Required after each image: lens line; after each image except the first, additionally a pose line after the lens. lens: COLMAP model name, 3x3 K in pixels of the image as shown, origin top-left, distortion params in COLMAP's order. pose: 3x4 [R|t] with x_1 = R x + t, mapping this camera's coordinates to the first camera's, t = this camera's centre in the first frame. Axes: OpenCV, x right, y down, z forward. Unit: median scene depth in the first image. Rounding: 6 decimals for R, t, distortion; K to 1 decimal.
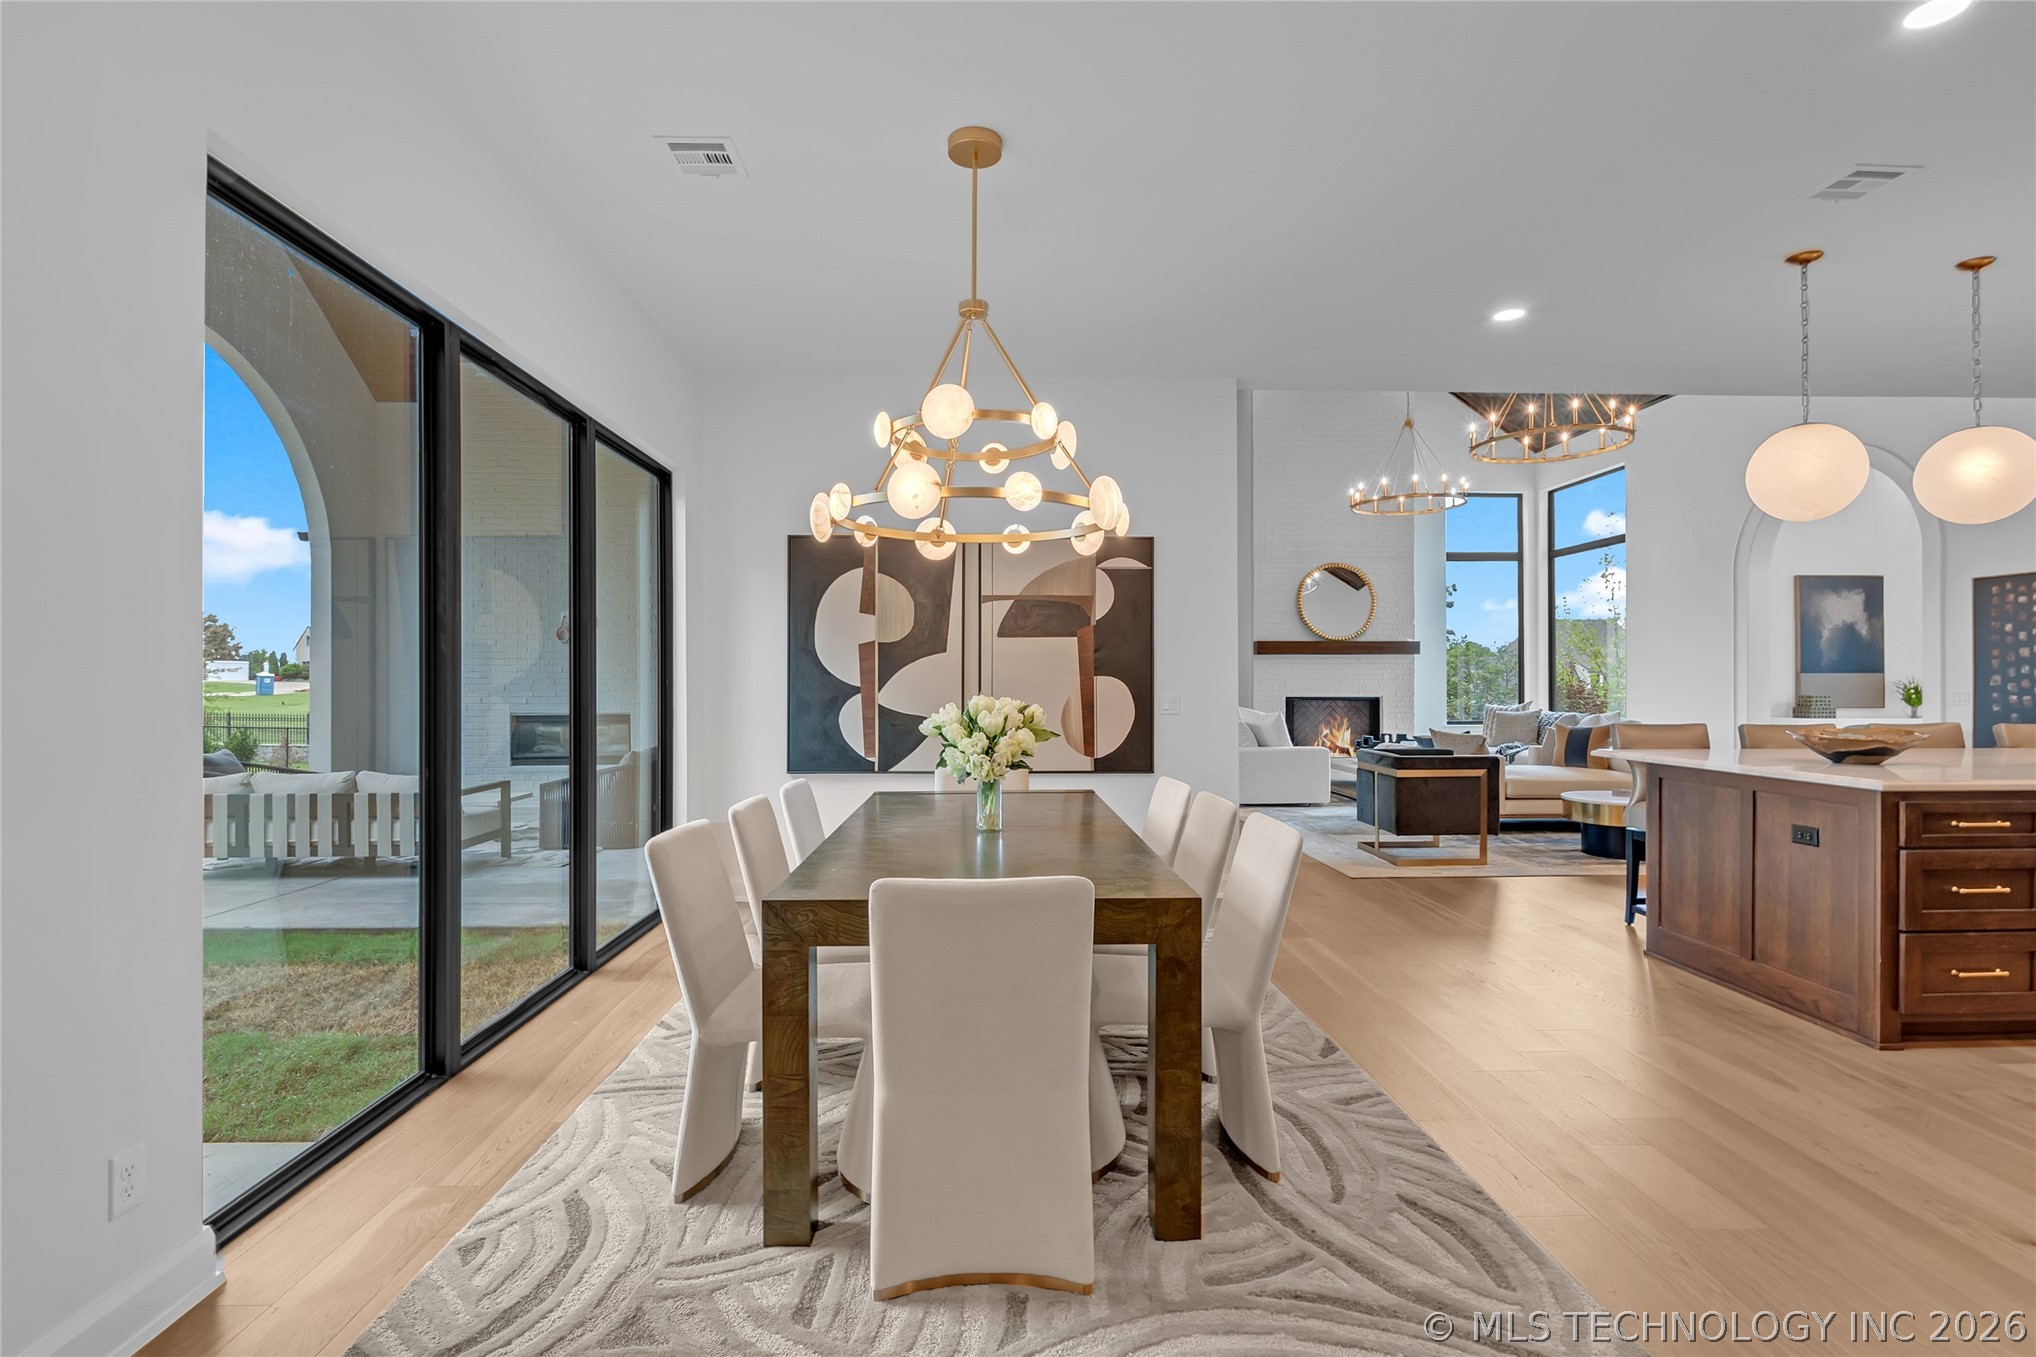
lens RADIAL K [[966.1, 0, 1037.3], [0, 966.1, 684.4], [0, 0, 1]] dist [-0.003188, -0.000183]
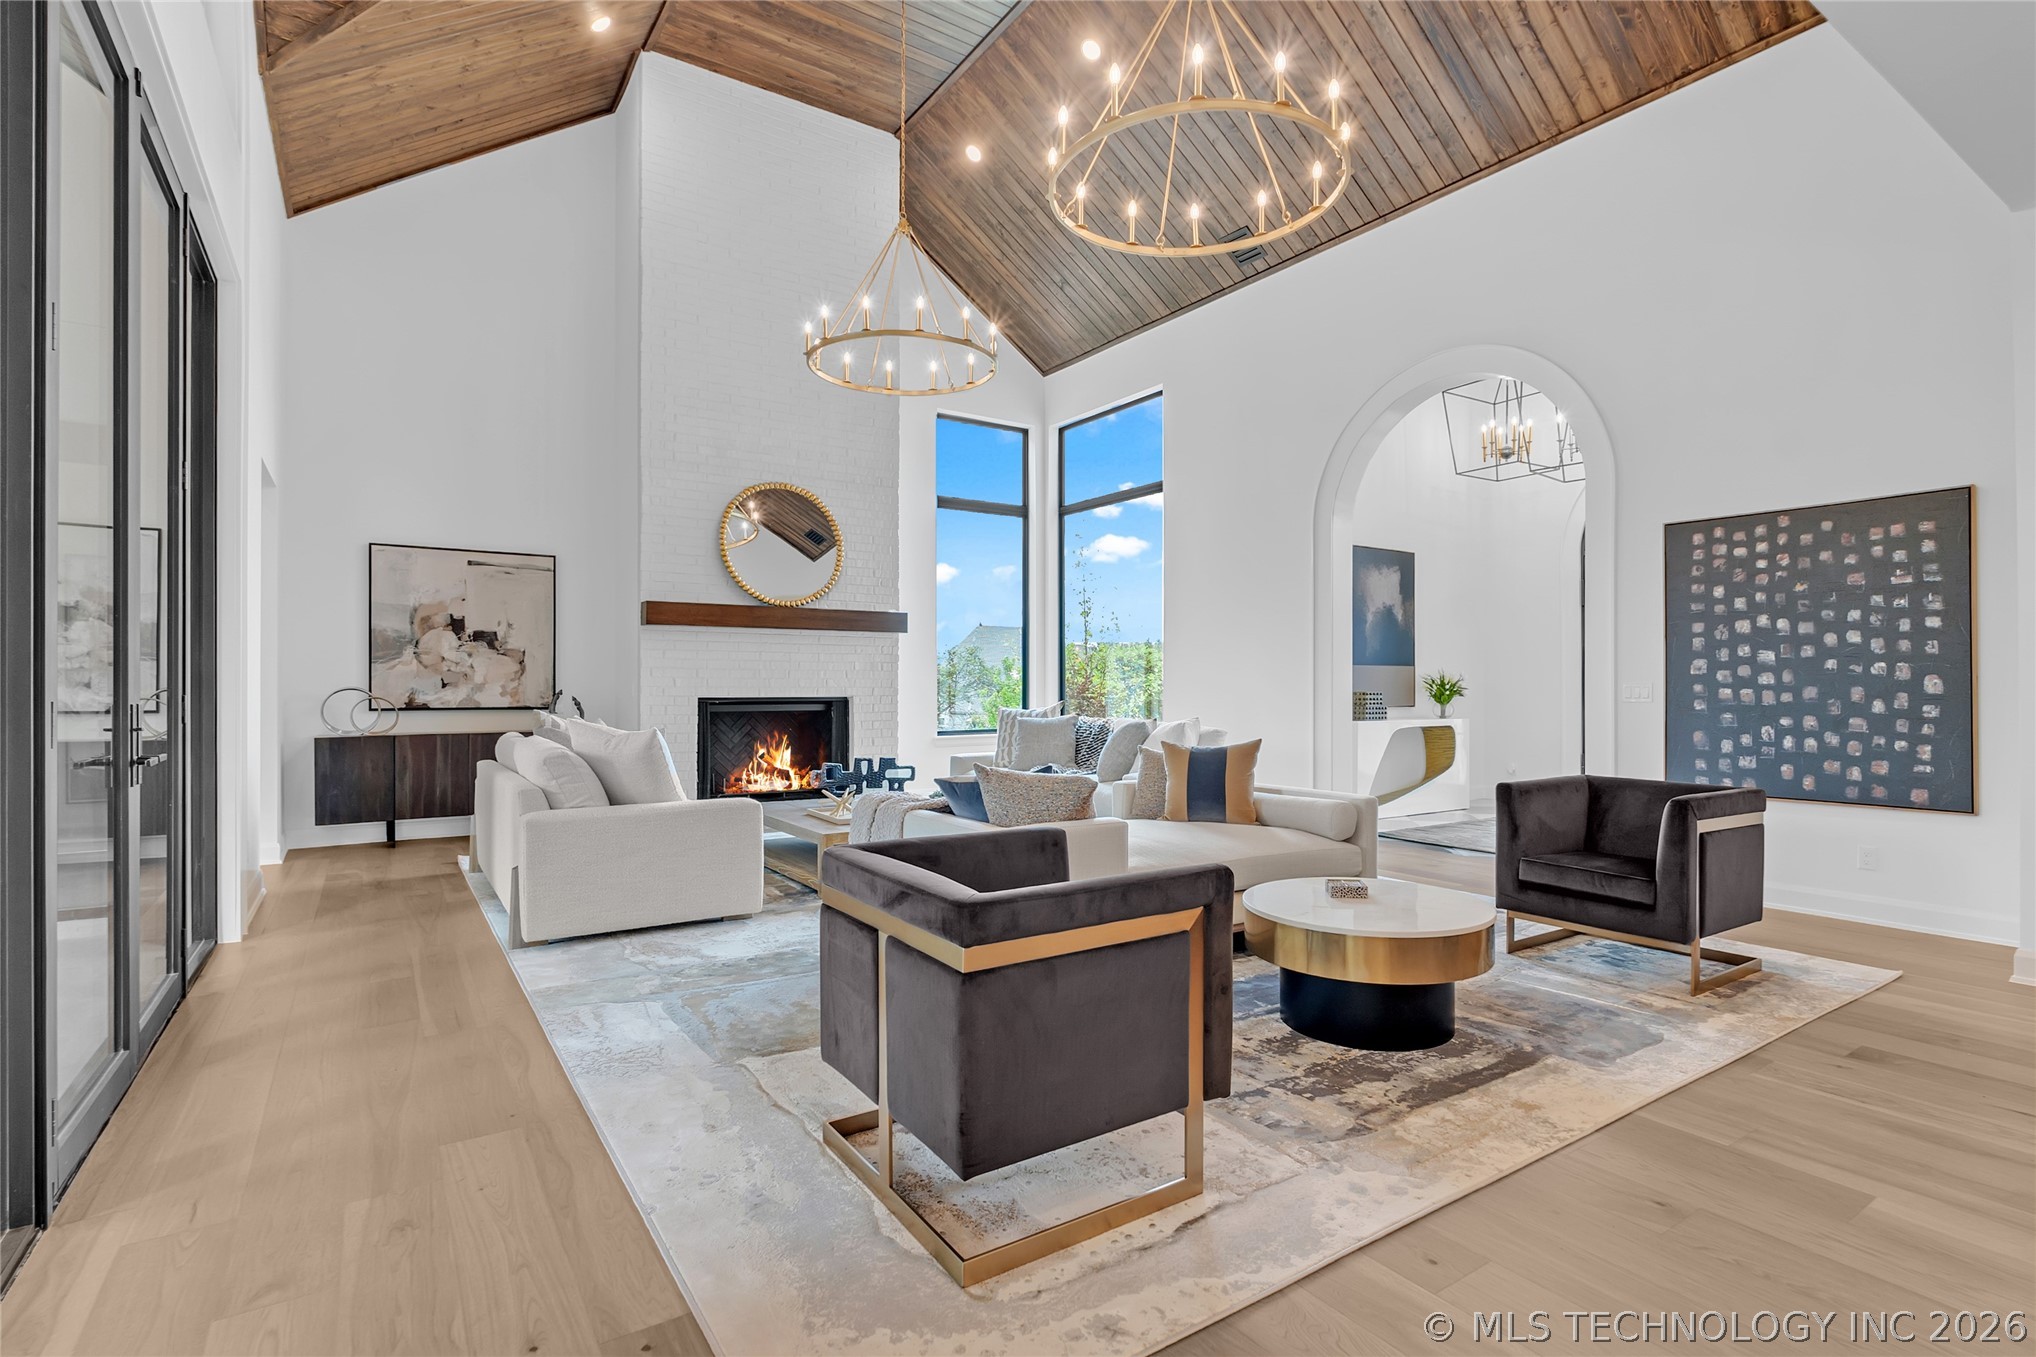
lens RADIAL K [[966.1, 0, 1030.1], [0, 966.1, 683.2], [0, 0, 1]] dist [-0.003188, -0.000183]
pose [[0.857042, 0.002808, 0.515238, 0.146482], [-0.000487, 0.999989, -0.004640, 0.007672], [-0.515246, 0.003726, 0.857034, 0.449865]]
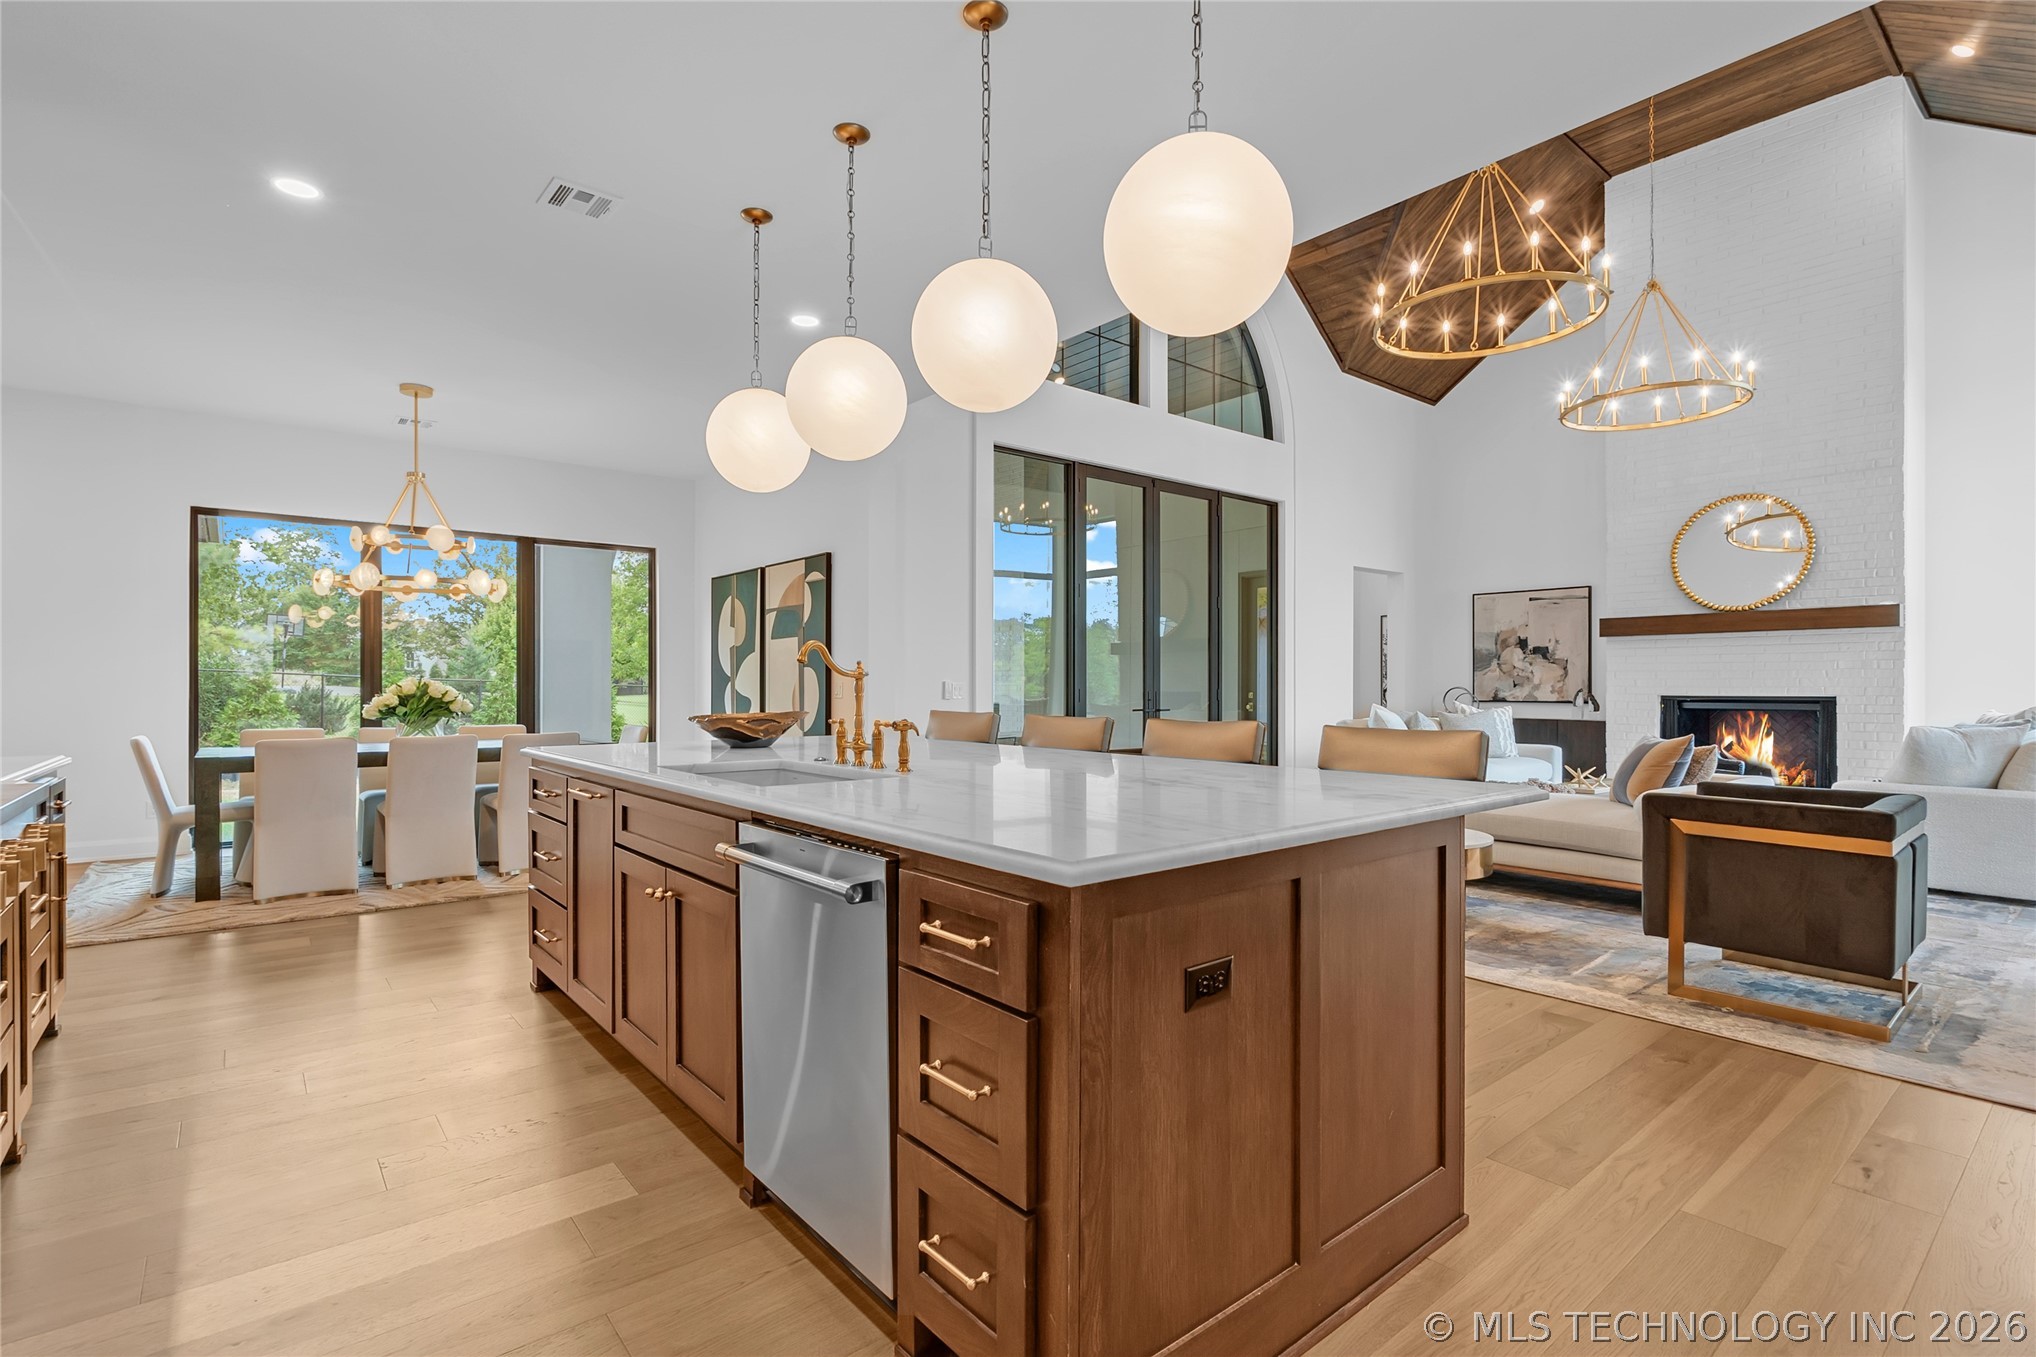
lens RADIAL K [[966.1, 0, 1018.3], [0, 966.1, 686.2], [0, 0, 1]] dist [-0.003188, -0.000183]
pose [[0.593224, 0.000569, -0.805037, 0.636954], [-0.001635, 0.999999, -0.000498, 0.008538], [0.805036, 0.001612, 0.593224, 0.244649]]
